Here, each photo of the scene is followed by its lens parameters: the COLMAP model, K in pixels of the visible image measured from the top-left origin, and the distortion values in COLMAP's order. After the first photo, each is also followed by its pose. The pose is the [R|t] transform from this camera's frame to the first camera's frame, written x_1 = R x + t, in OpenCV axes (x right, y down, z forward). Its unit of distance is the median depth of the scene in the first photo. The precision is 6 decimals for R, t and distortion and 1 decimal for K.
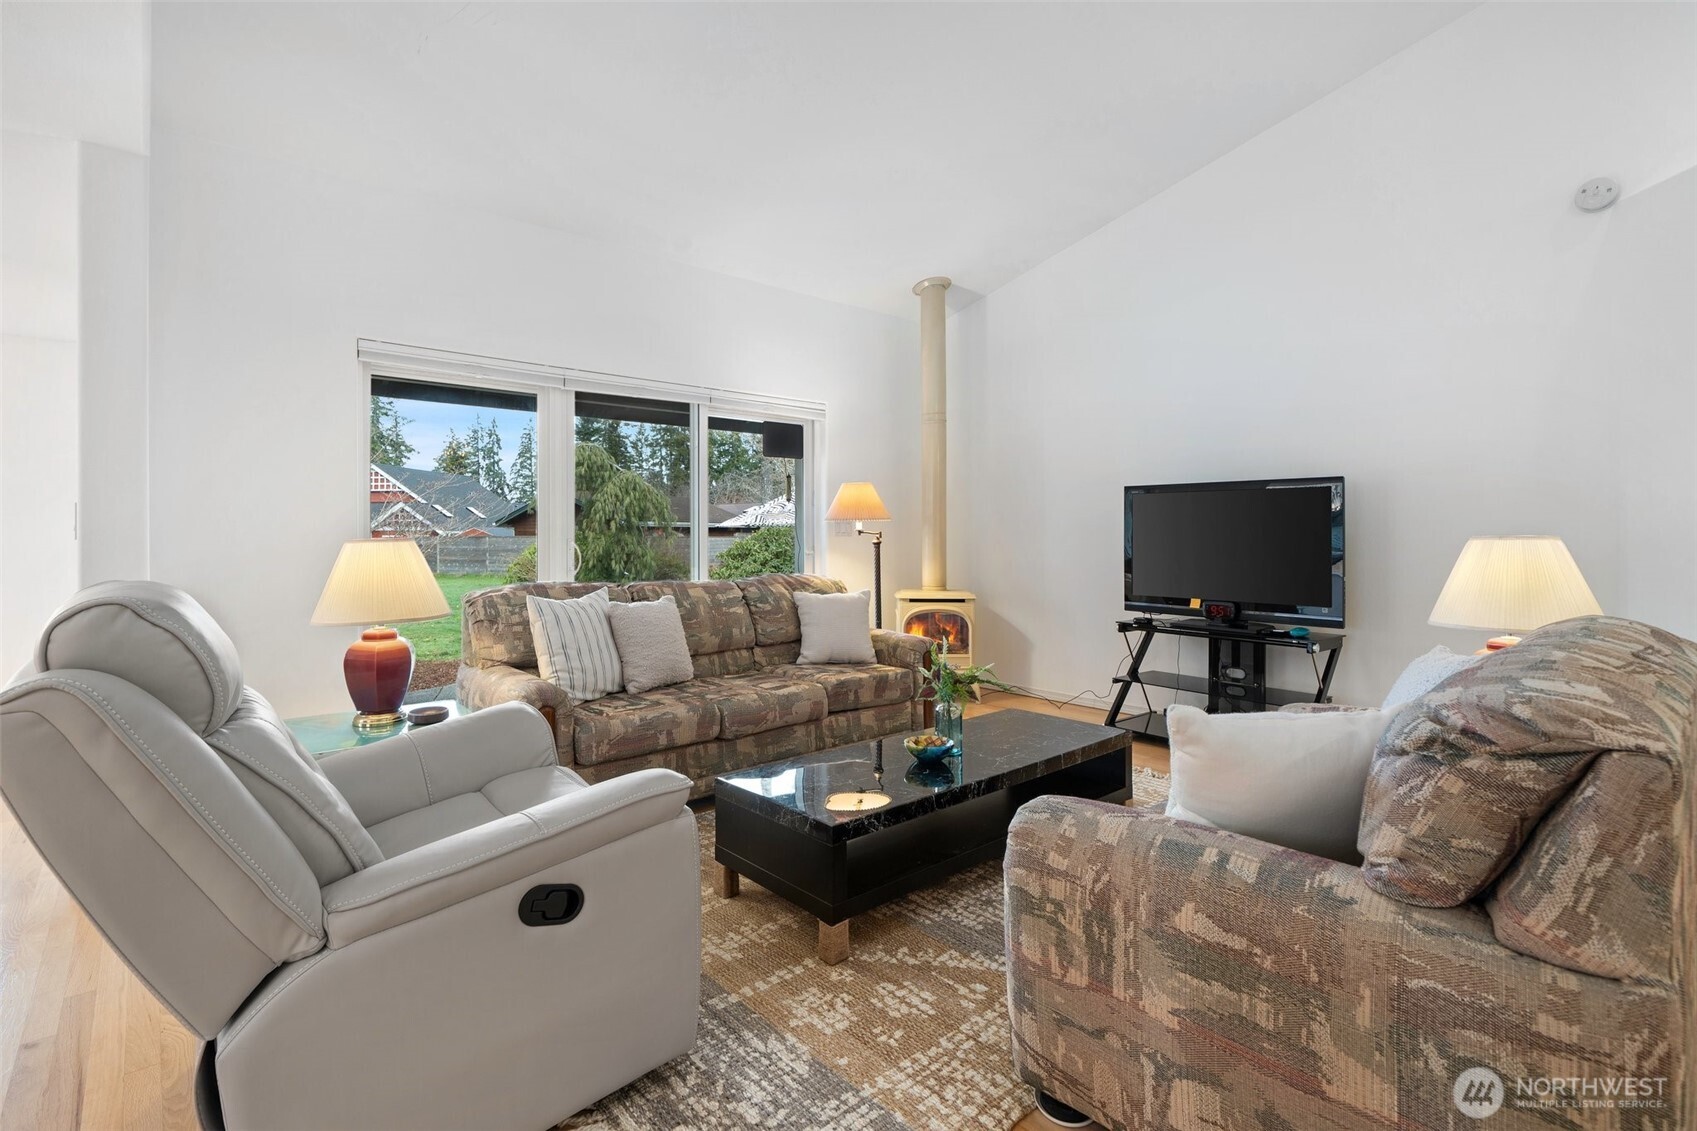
lens RADIAL K [[794.3, 0, 836.7], [0, 794.3, 527.7], [0, 0, 1]] dist [0.001424, 0.000160]
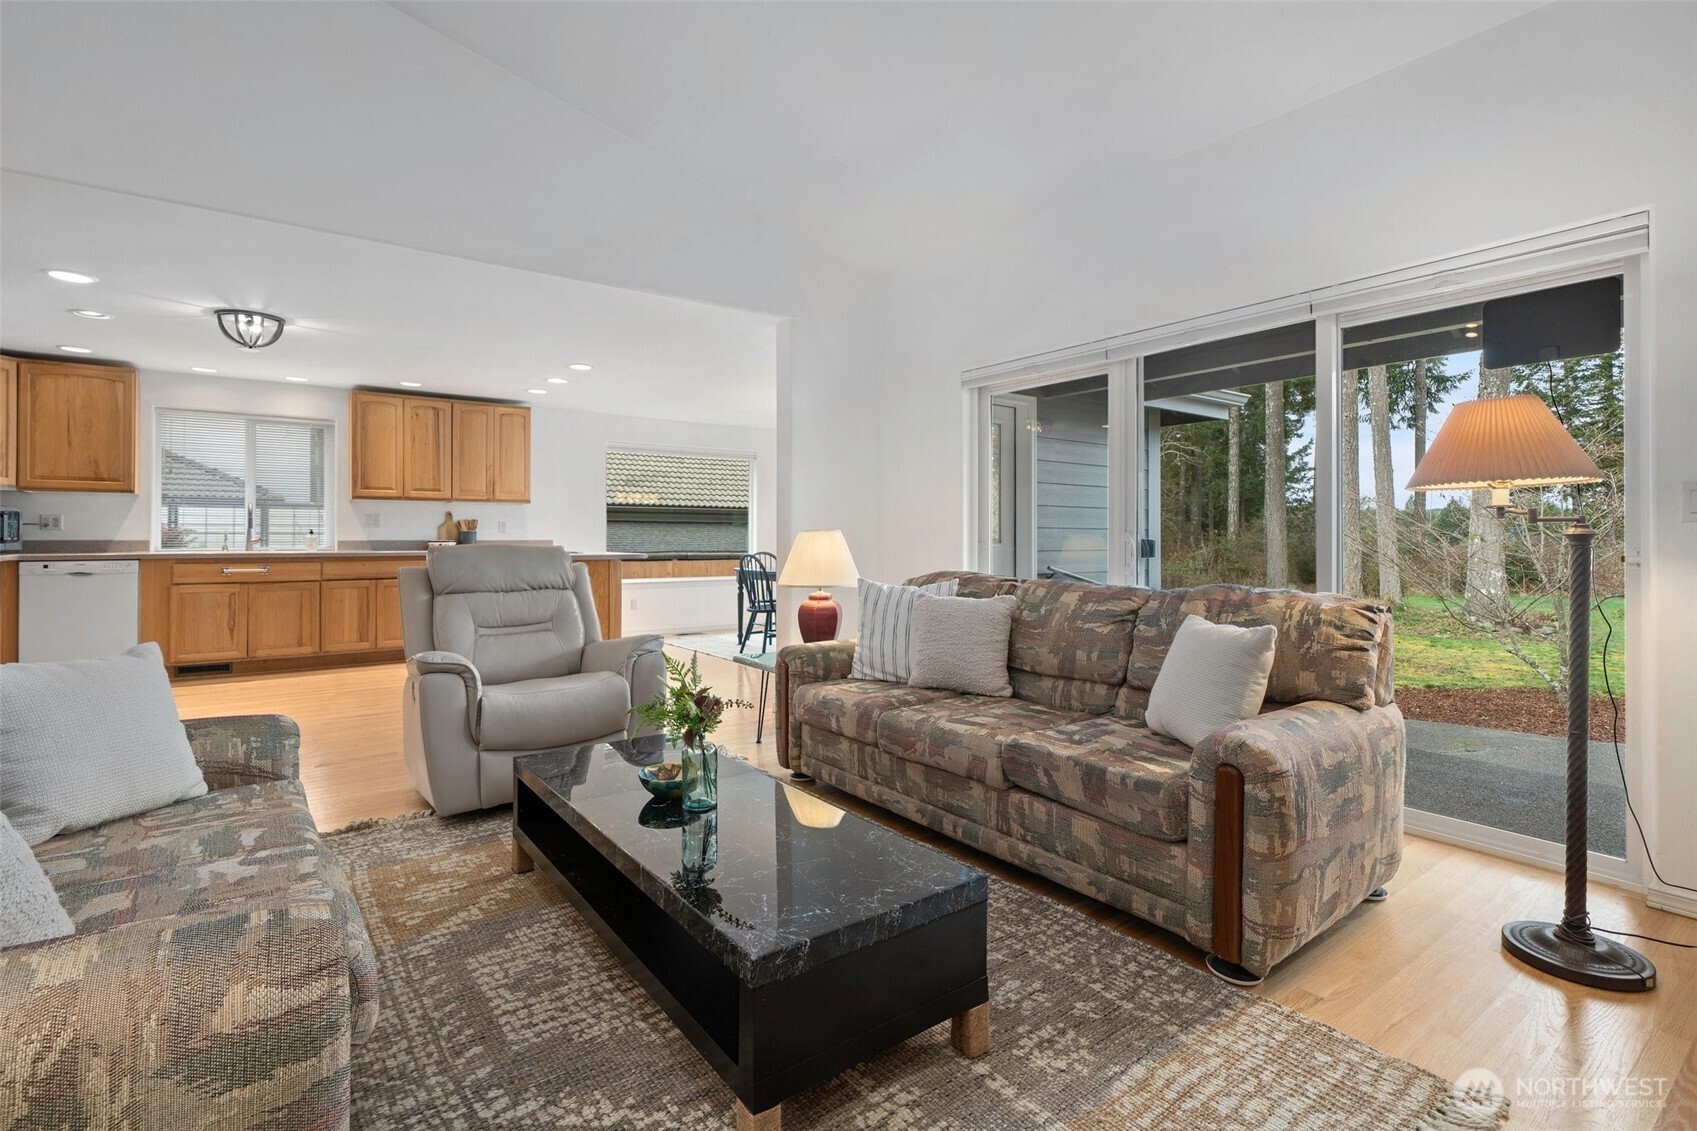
lens RADIAL K [[792.8, 0, 835.1], [0, 792.8, 533.9], [0, 0, 1]] dist [0.002366, 0.000922]
pose [[-0.082623, -0.003215, -0.996576, 0.575795], [0.009728, 0.999945, -0.004033, 0.018548], [0.996533, -0.010028, -0.082587, 0.778704]]
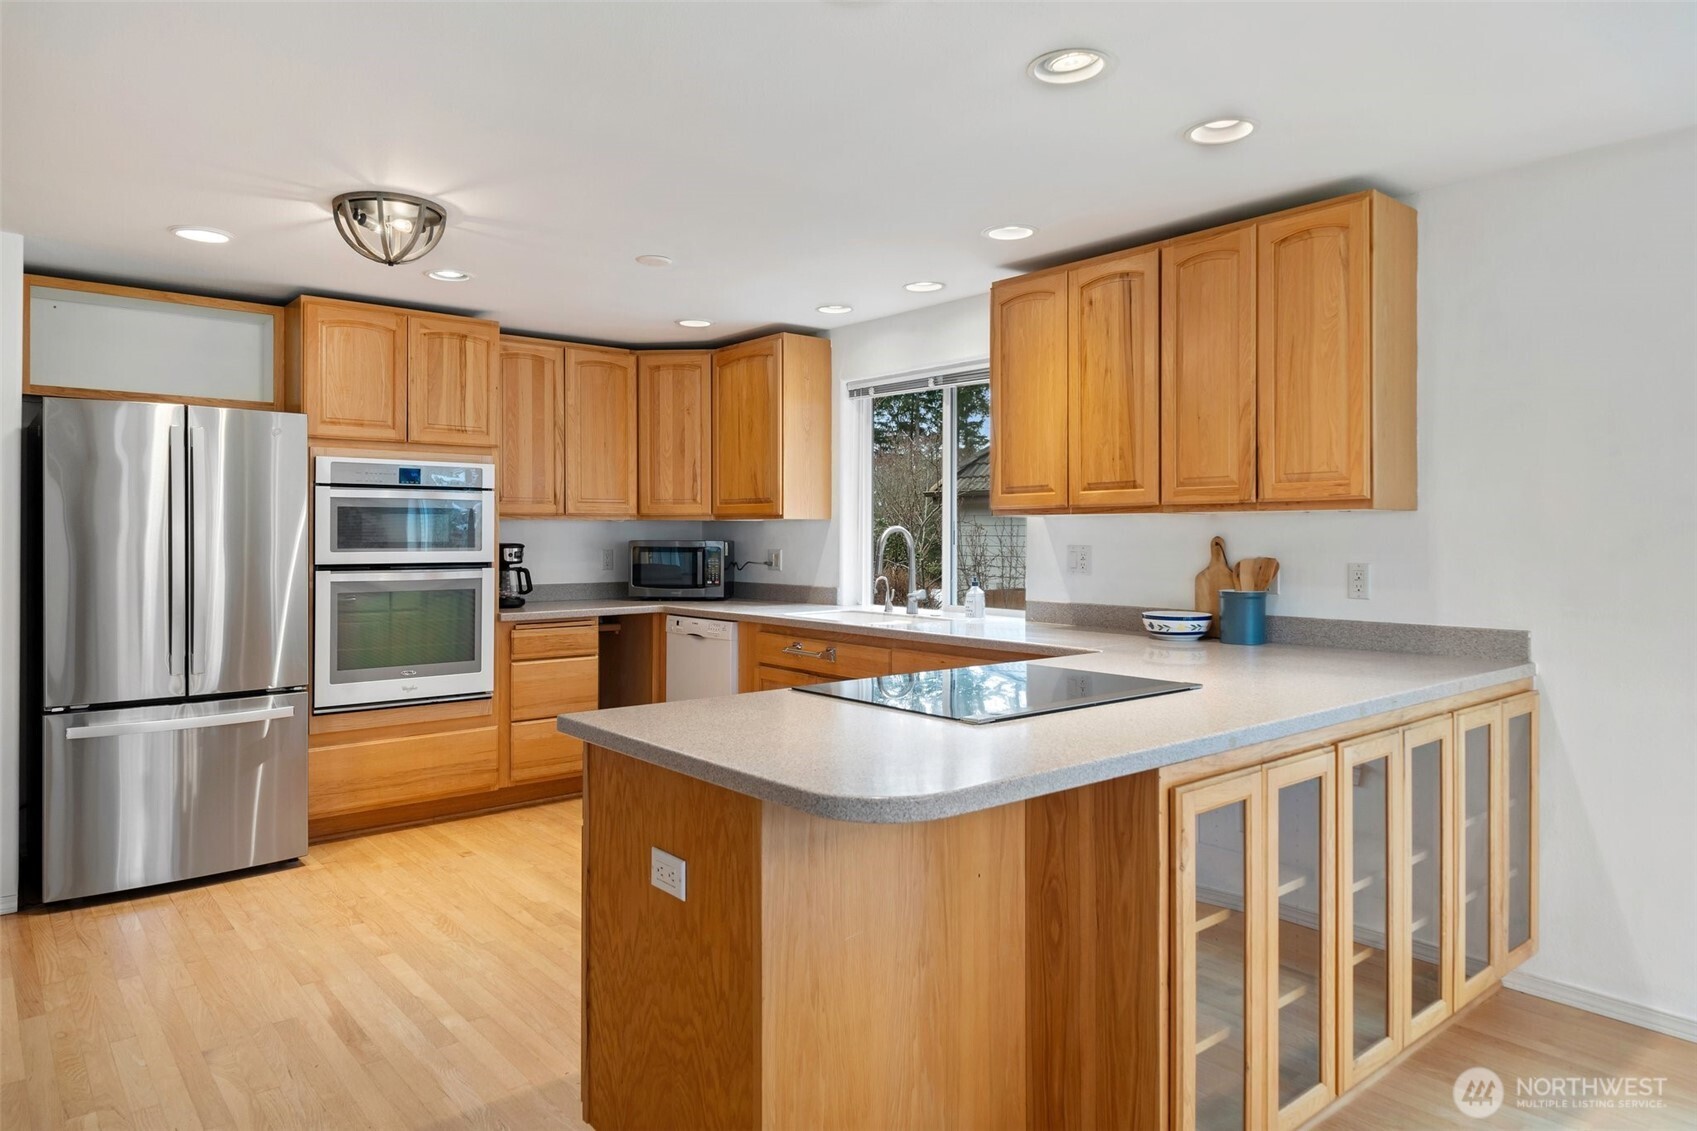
lens RADIAL K [[1061.6, 0, 836.1], [0, 1061.6, 533.8], [0, 0, 1]] dist [0.000382, 0.000595]
pose [[-0.999798, -0.000033, 0.020091, -0.814175], [-0.000276, 0.999927, -0.012100, -0.038264], [-0.020089, -0.012103, -0.999725, 0.677760]]
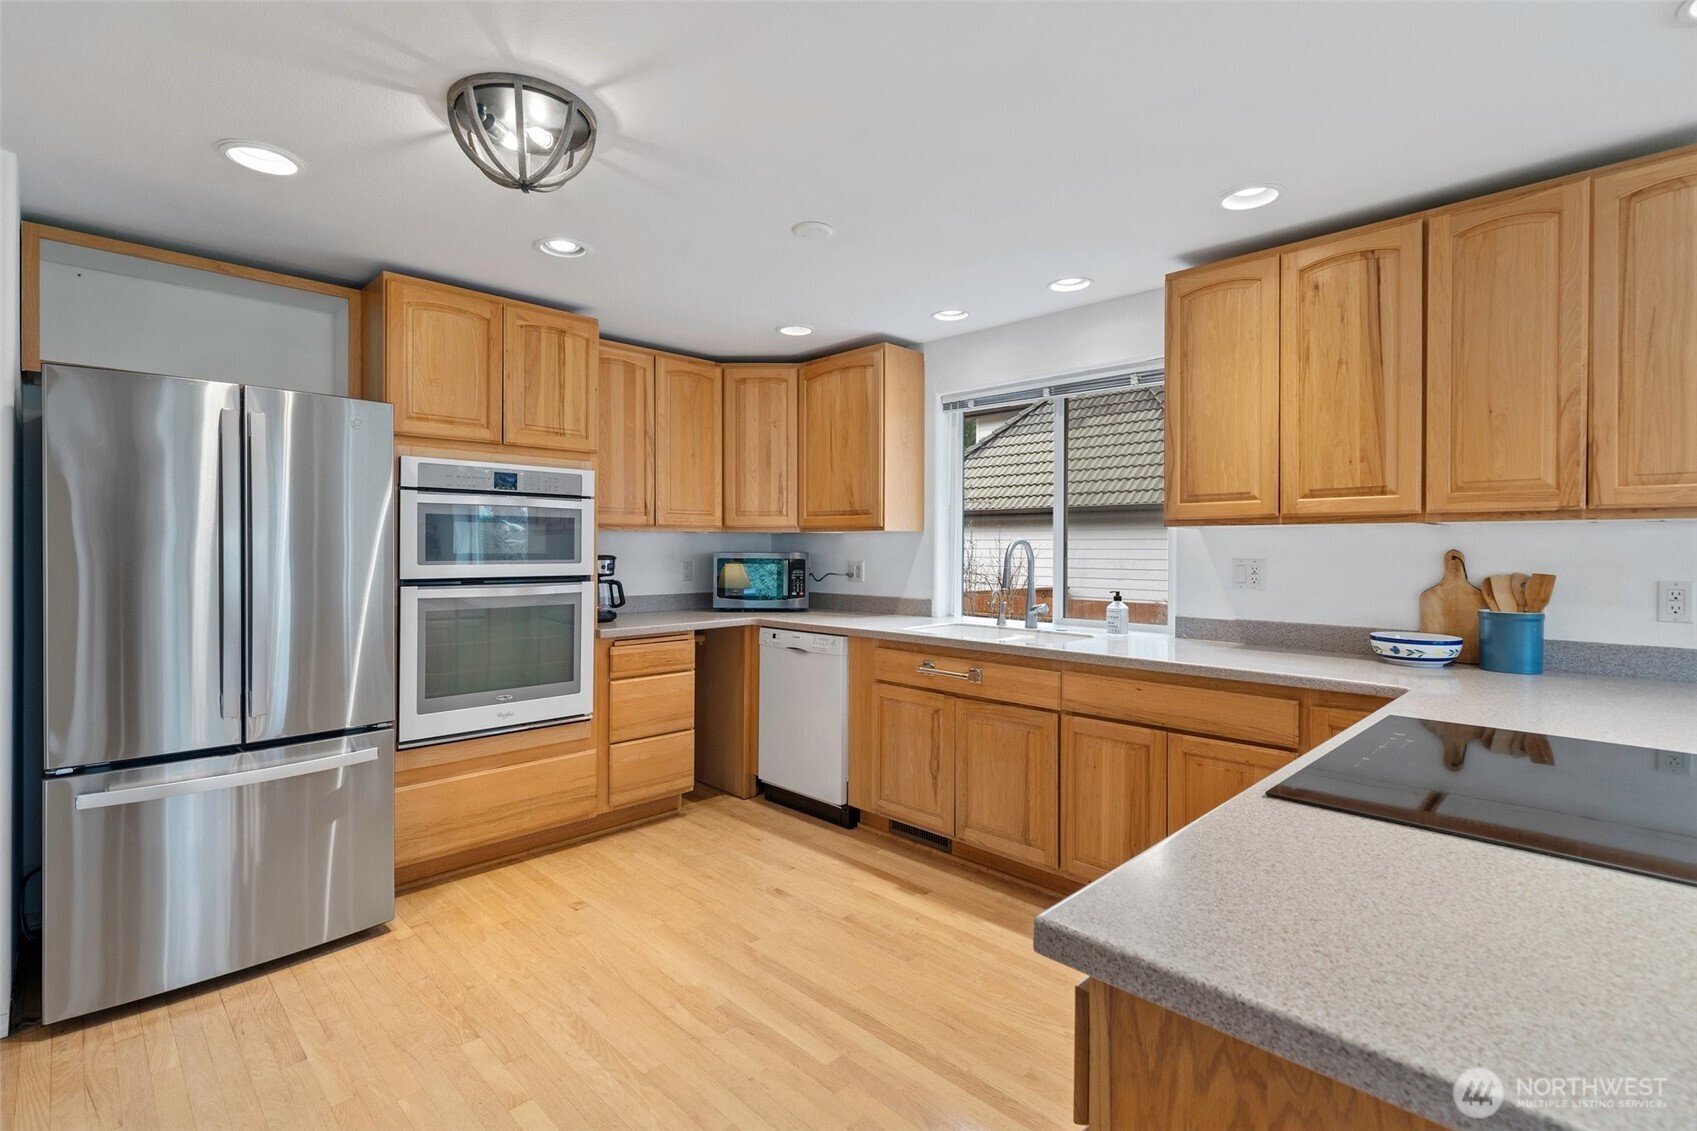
lens RADIAL K [[789.4, 0, 833.7], [0, 789.4, 550.5], [0, 0, 1]] dist [0.000702, 0.000090]
pose [[-0.997967, -0.002166, -0.063695, -0.608481], [-0.001699, 0.999971, -0.007395, -0.041016], [0.063709, -0.007271, -0.997942, 0.343674]]
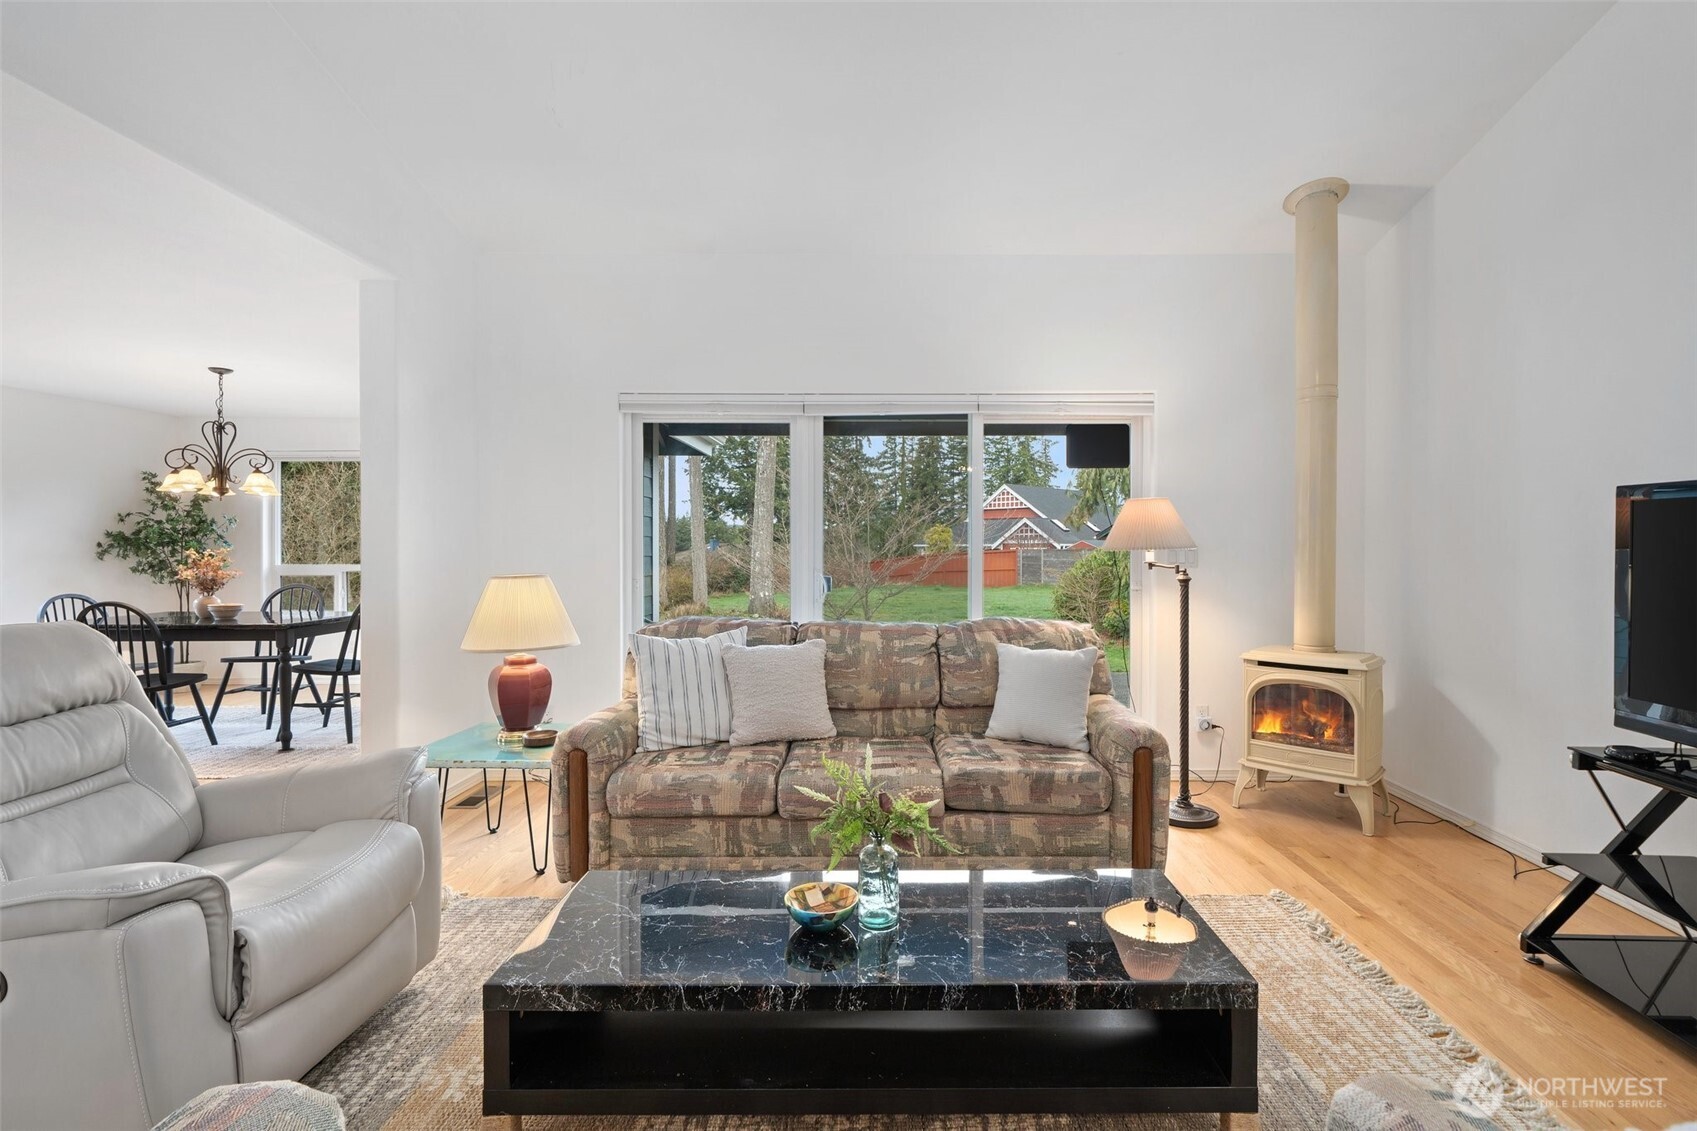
lens RADIAL K [[796.3, 0, 887.0], [0, 796.3, 553.9], [0, 0, 1]] dist [0.001195, 0.000252]
pose [[0.758150, 0.007682, -0.652035, 0.376274], [0.004947, 0.999834, 0.017532, -0.022177], [0.652061, -0.016517, 0.757986, 0.330997]]
